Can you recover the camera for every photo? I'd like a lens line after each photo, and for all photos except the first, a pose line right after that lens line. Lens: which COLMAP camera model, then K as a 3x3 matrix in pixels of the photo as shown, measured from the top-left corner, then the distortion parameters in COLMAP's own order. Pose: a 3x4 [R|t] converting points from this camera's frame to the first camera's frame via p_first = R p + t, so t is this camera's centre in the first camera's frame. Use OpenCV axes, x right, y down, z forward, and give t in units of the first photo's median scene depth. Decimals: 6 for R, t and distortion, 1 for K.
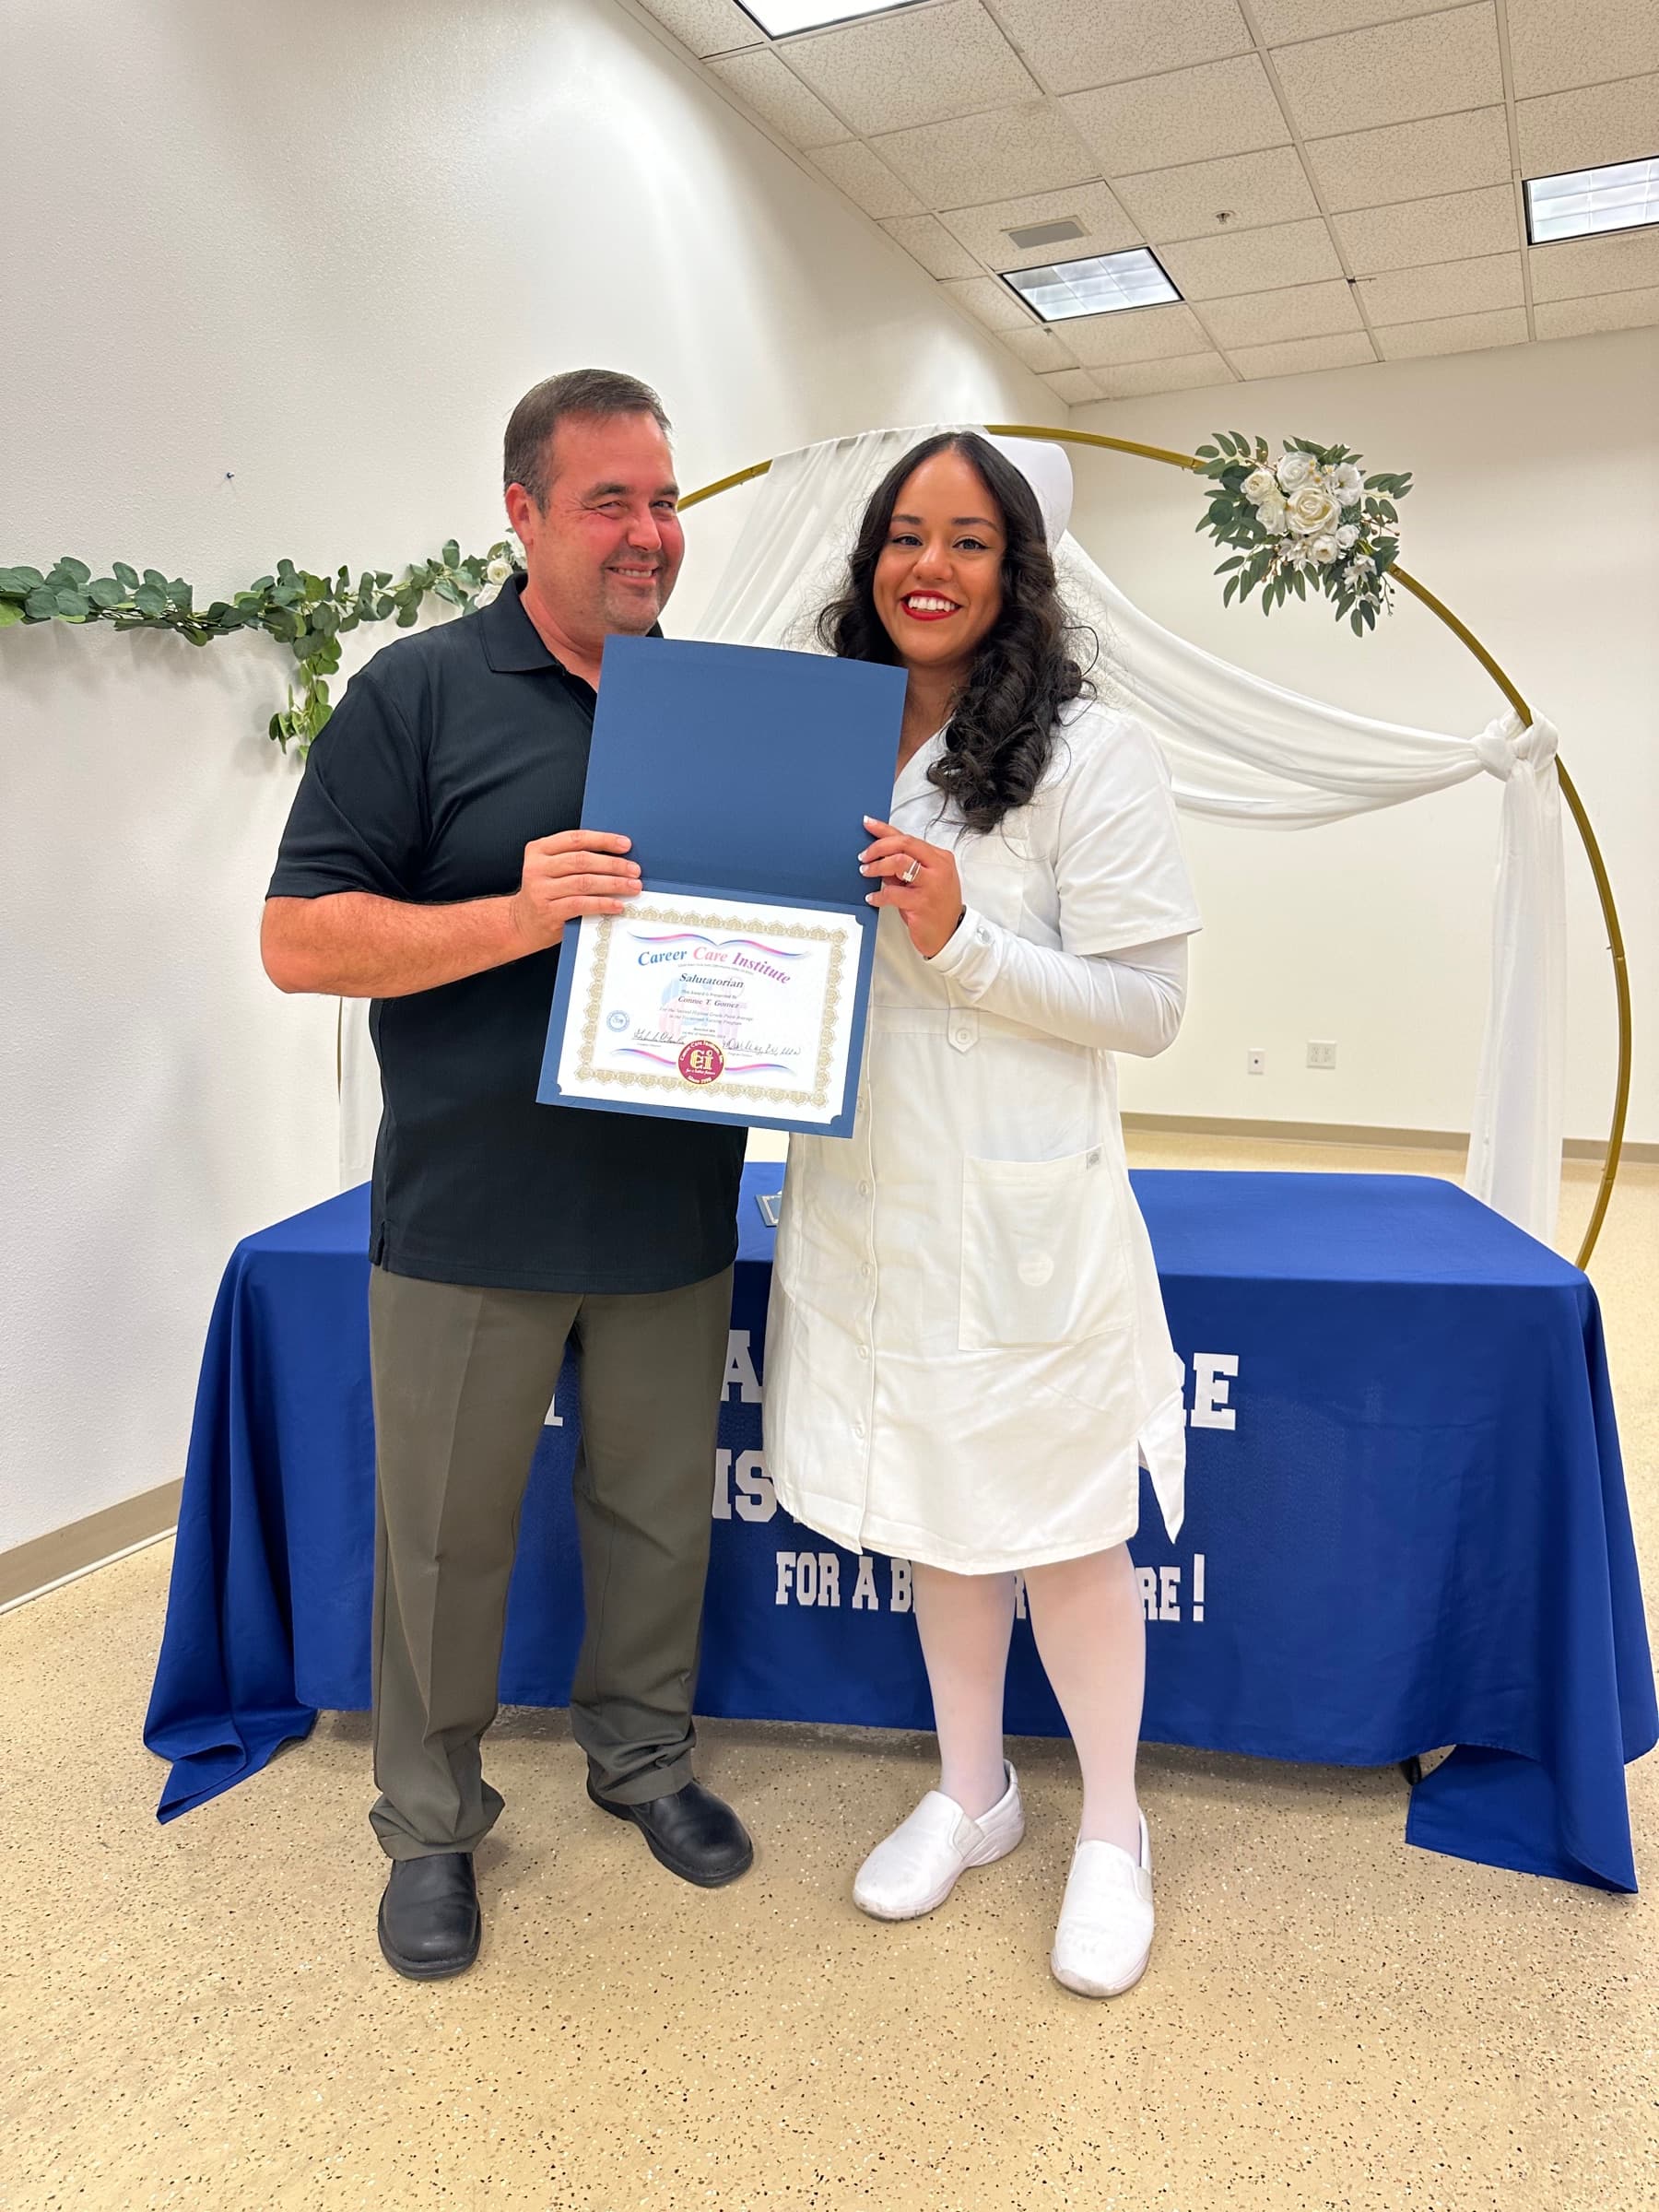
lens RADIAL K [[1552.0, 0, 829.5], [0, 1552.0, 1106.0], [0, 0, 1]] dist [0.001900, 0.001585]
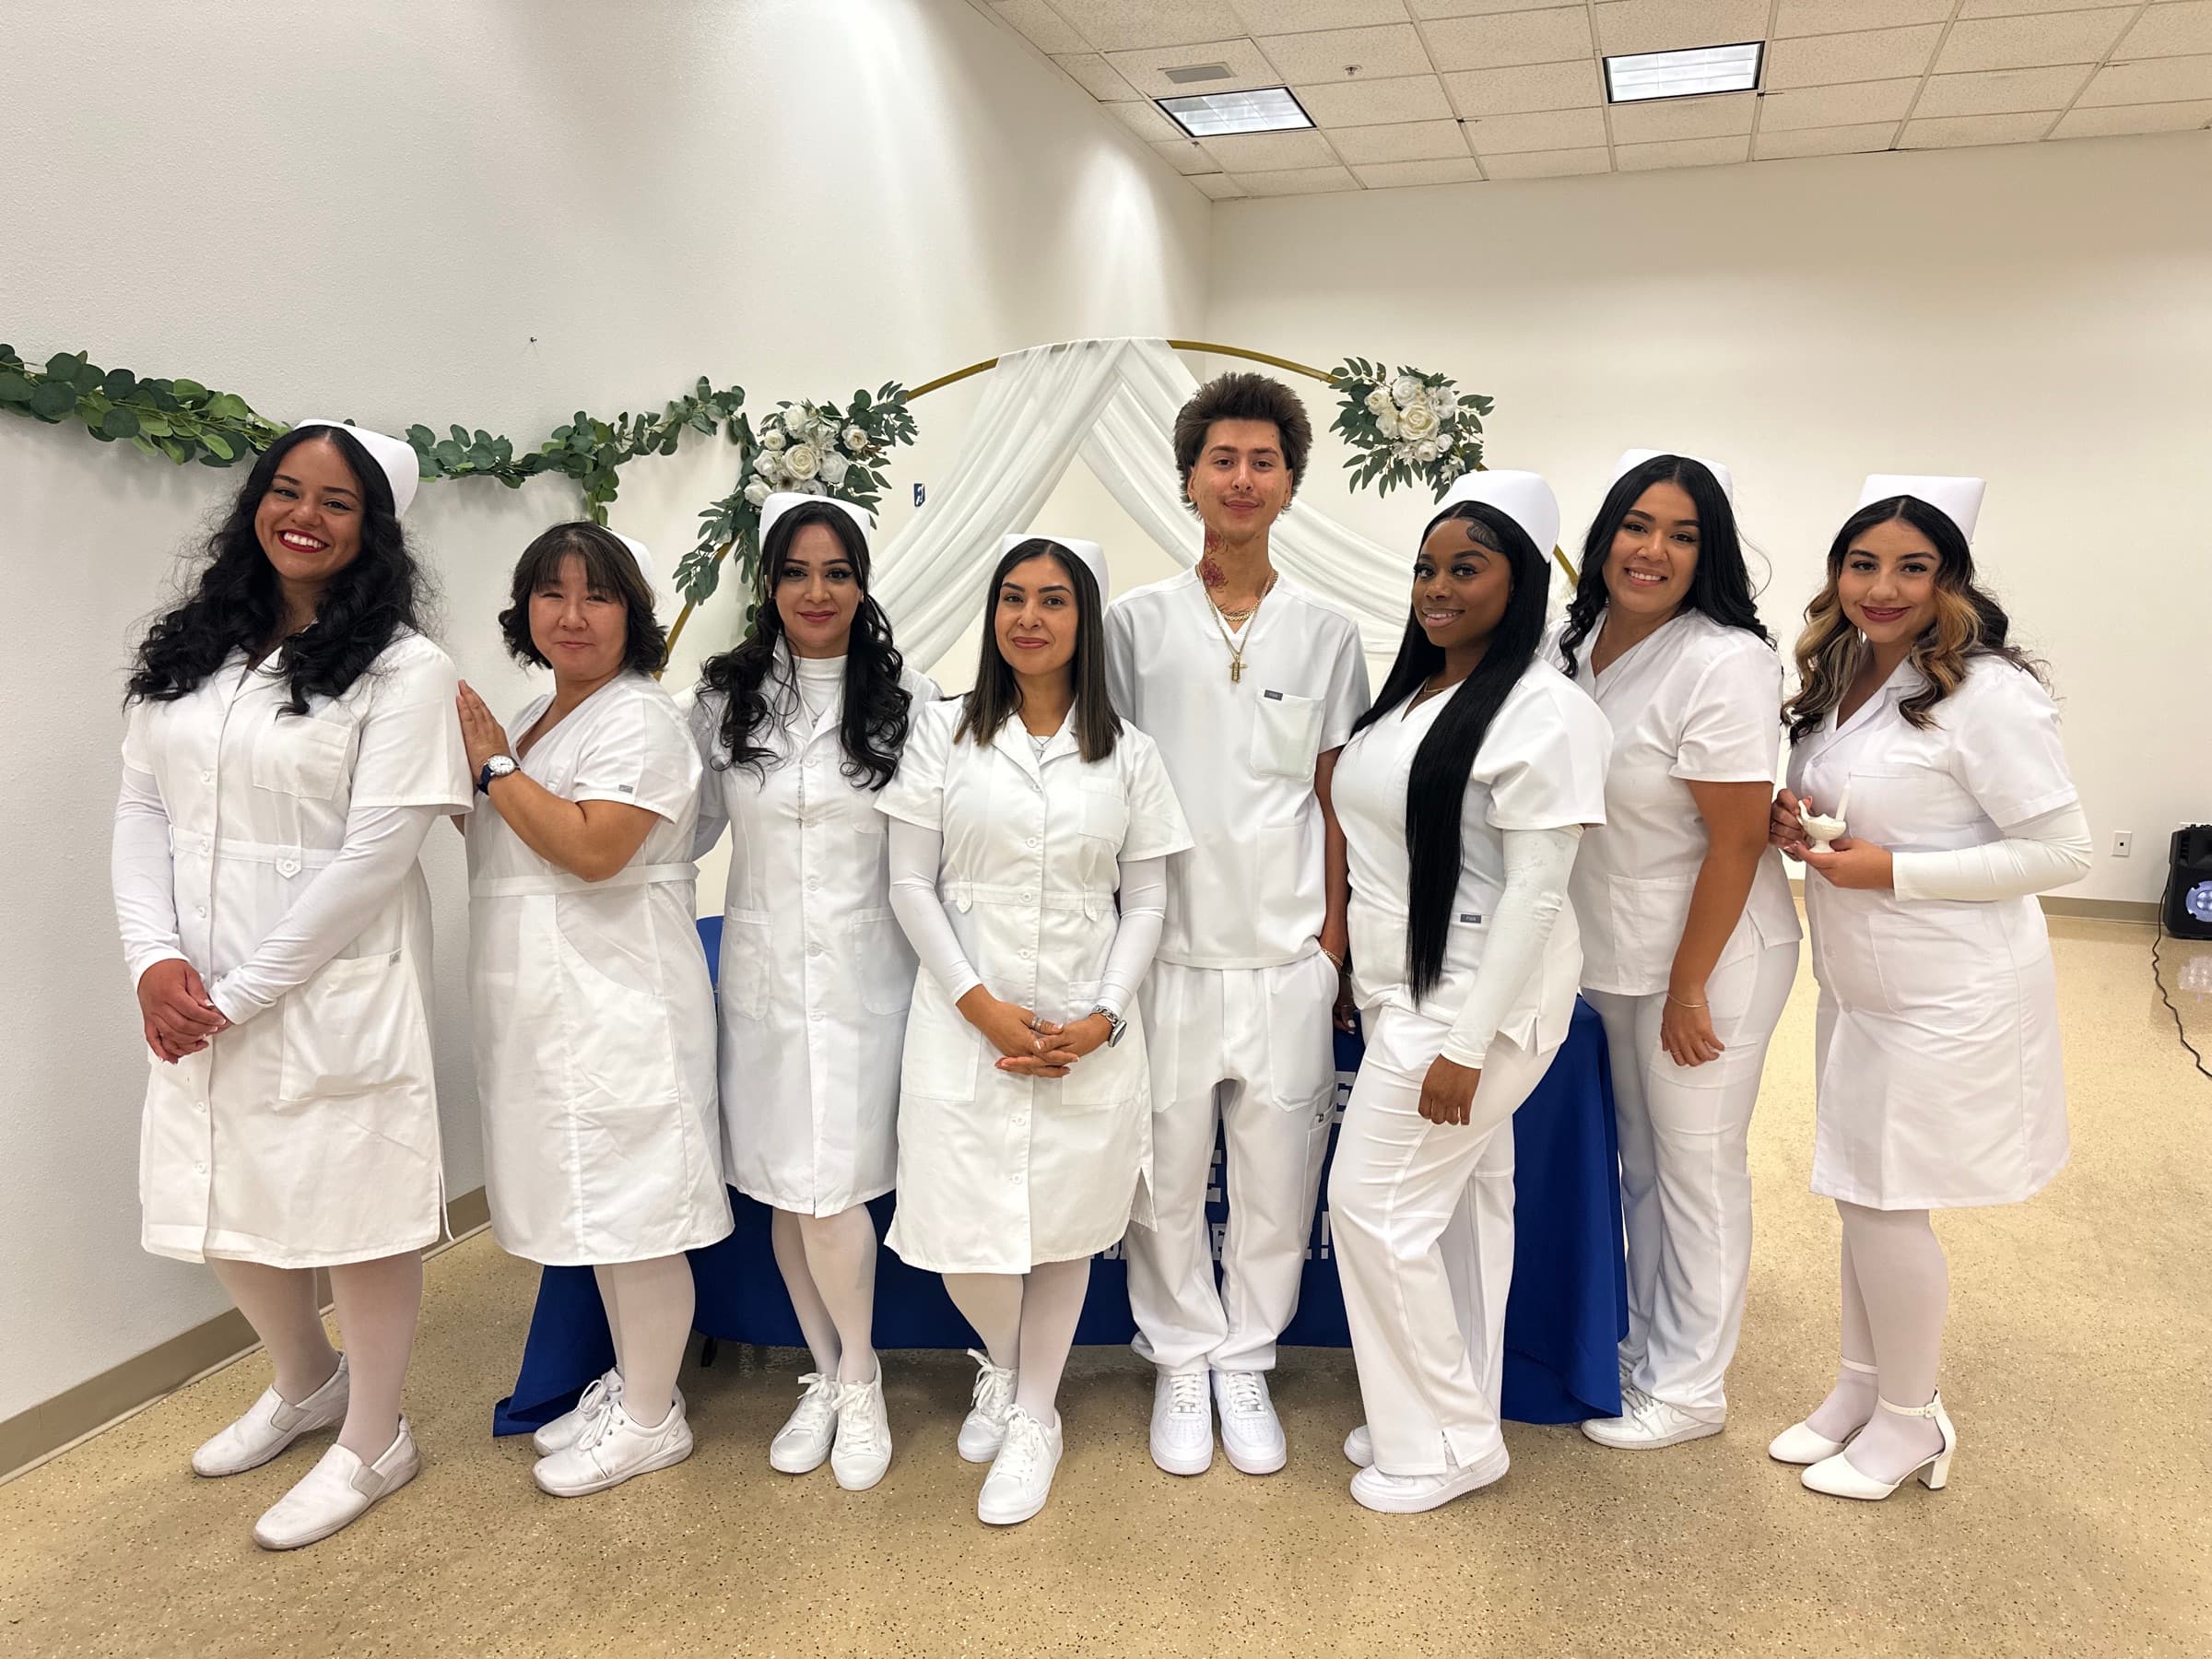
lens RADIAL K [[1605.5, 0, 1106.0], [0, 1605.5, 829.5], [0, 0, 1]] dist [0.134516, -0.200975]
pose [[0.993930, 0.003829, 0.109944, -0.096140], [-0.006733, 0.999638, 0.026054, -0.074489], [-0.109804, -0.026636, 0.993596, -0.327698]]
